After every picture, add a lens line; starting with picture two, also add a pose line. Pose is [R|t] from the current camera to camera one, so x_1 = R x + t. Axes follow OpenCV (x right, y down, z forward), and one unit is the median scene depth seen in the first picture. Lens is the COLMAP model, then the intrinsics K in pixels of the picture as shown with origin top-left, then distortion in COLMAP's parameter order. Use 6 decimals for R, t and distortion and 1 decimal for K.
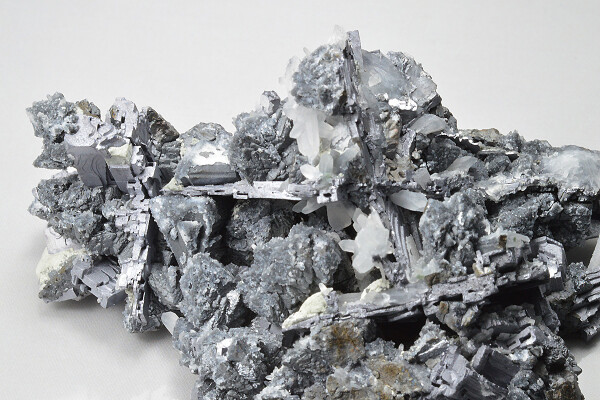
lens RADIAL K [[1597.9, 0, 300.0], [0, 1597.9, 200.0], [0, 0, 1]] dist [-0.064171, -0.082245]
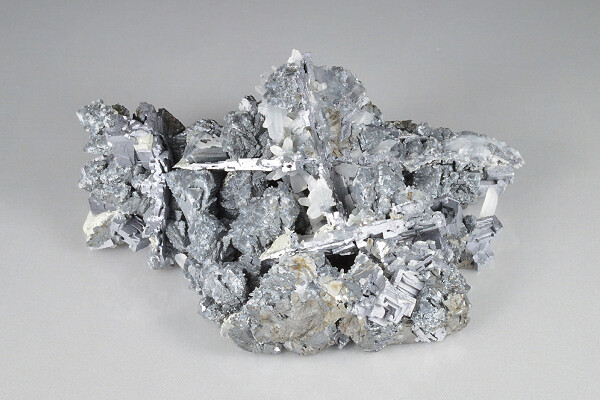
lens RADIAL K [[1597.9, 0, 300.0], [0, 1597.9, 200.0], [0, 0, 1]] dist [-0.064171, -0.082245]
pose [[0.999867, -0.015780, 0.004062, 0.019324], [0.015799, 0.999865, -0.004481, 0.032173], [-0.003991, 0.004545, 0.999982, -0.427810]]
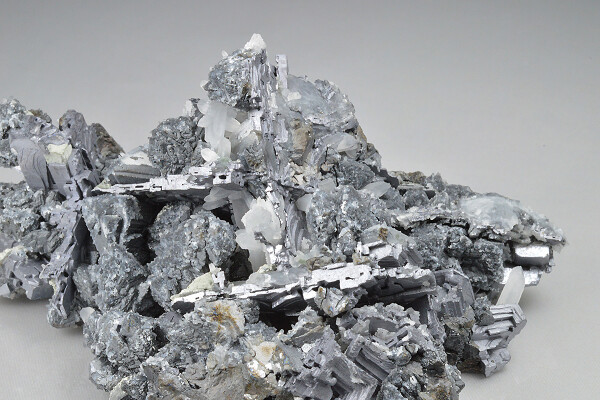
lens RADIAL K [[1597.9, 0, 300.0], [0, 1597.9, 200.0], [0, 0, 1]] dist [-0.064171, -0.082245]
pose [[0.989822, 0.081149, -0.116907, 0.181473], [-0.102683, 0.976029, -0.191894, 0.197238], [0.098533, 0.201946, 0.974428, -0.026780]]
